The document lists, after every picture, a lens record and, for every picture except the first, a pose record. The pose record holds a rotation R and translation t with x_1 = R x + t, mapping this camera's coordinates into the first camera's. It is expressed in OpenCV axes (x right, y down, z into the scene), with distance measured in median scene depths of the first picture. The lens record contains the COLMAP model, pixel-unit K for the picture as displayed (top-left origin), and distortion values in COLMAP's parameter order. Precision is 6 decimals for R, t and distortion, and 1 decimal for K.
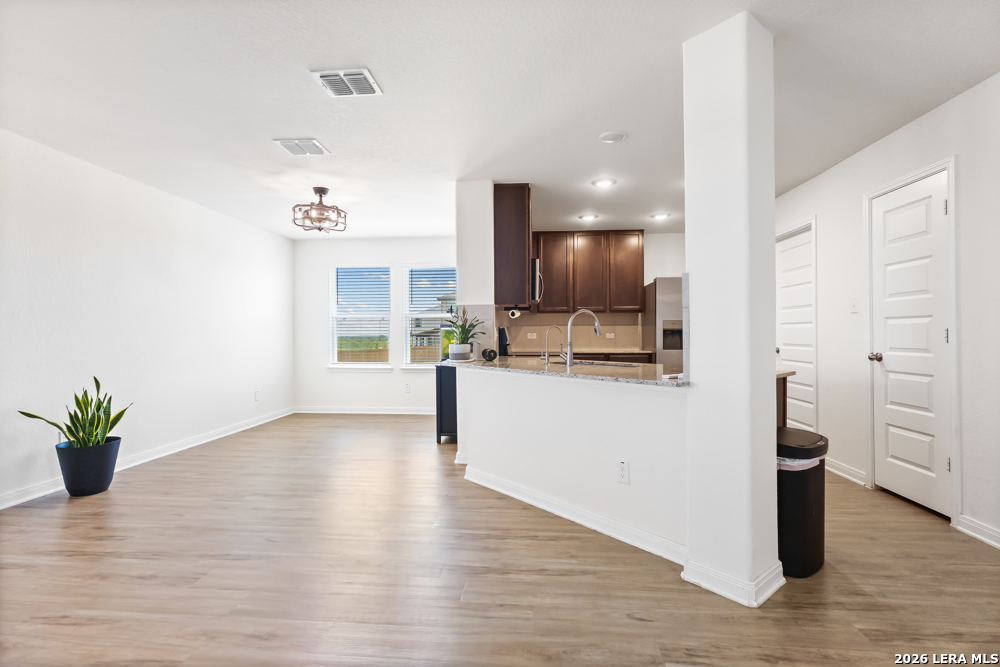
lens RADIAL K [[460.0, 0, 496.9], [0, 460.0, 334.5], [0, 0, 1]] dist [-0.004150, 0.002608]
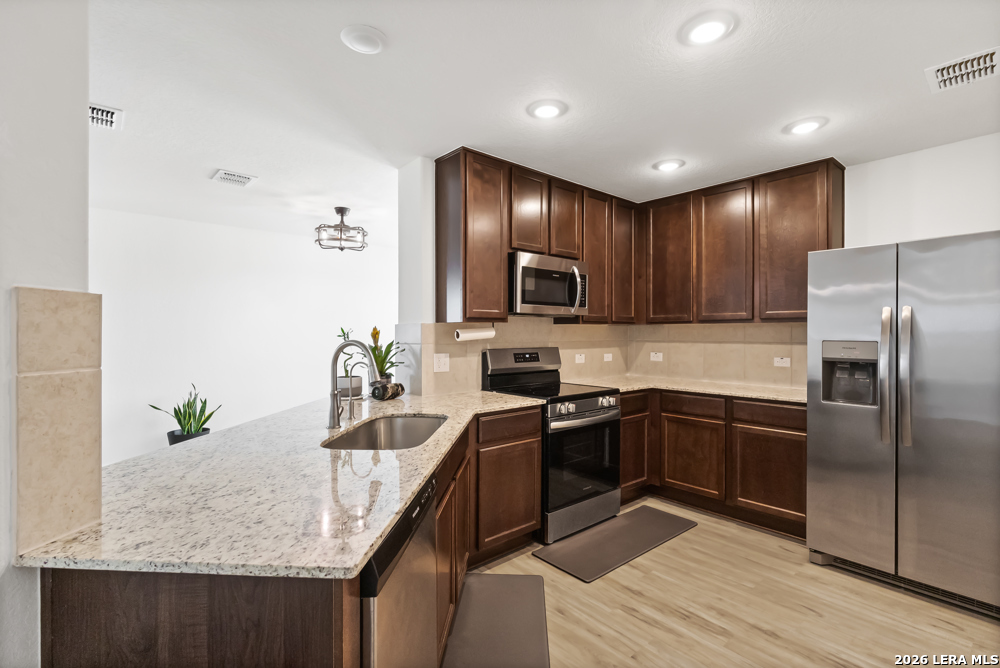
lens RADIAL K [[460.0, 0, 502.1], [0, 460.0, 331.3], [0, 0, 1]] dist [-0.004150, 0.002608]
pose [[0.715530, 0.002126, -0.698579, 0.587630], [-0.003655, 0.999993, -0.000701, -0.050213], [0.698572, 0.003055, 0.715533, 0.540513]]
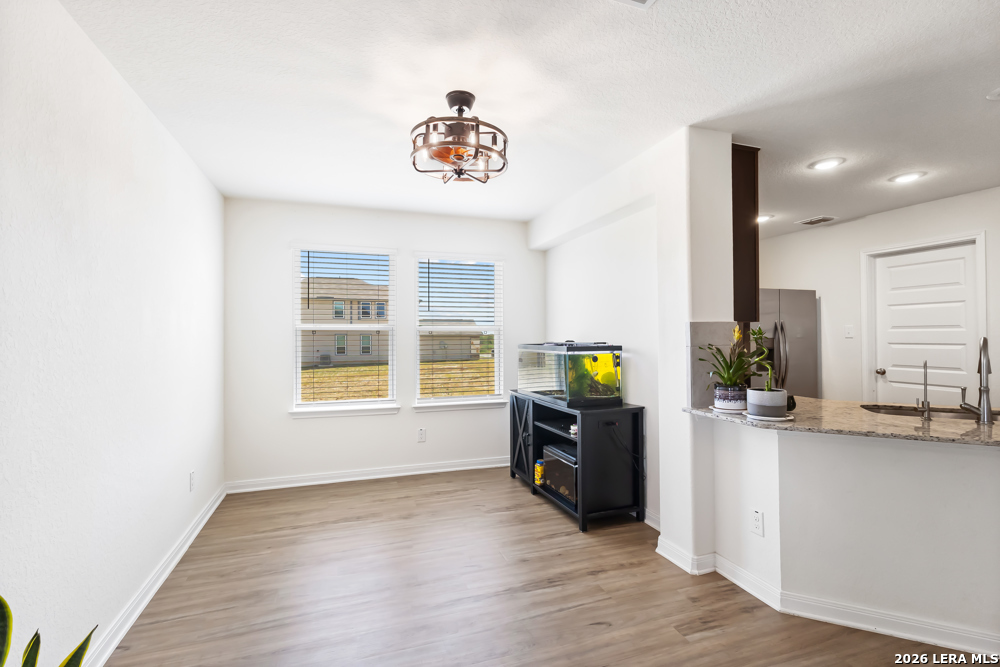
lens RADIAL K [[460.0, 0, 499.2], [0, 460.0, 330.3], [0, 0, 1]] dist [-0.004150, 0.002608]
pose [[0.912538, 0.004808, 0.408965, -0.572175], [0.001287, 0.999892, -0.014626, -0.043270], [-0.408991, 0.013873, 0.912433, 0.517186]]
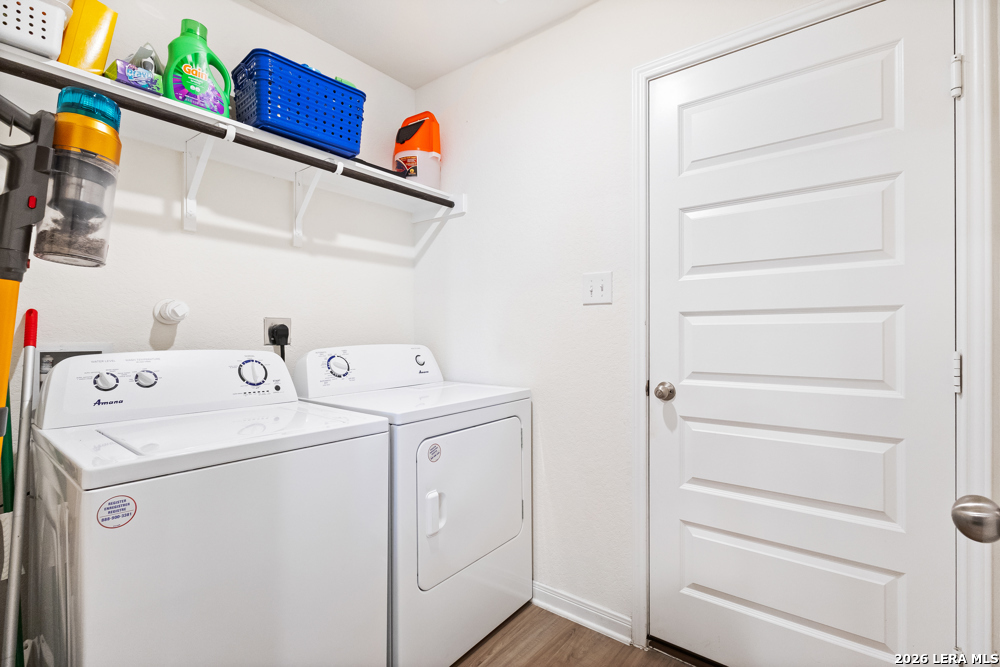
lens RADIAL K [[460.0, 0, 496.4], [0, 460.0, 342.0], [0, 0, 1]] dist [-0.004150, 0.002608]
pose [[0.502779, 0.008451, 0.864374, 0.232701], [-0.004438, 0.999964, -0.007196, 0.000111], [-0.864404, -0.000218, 0.502798, 0.709625]]
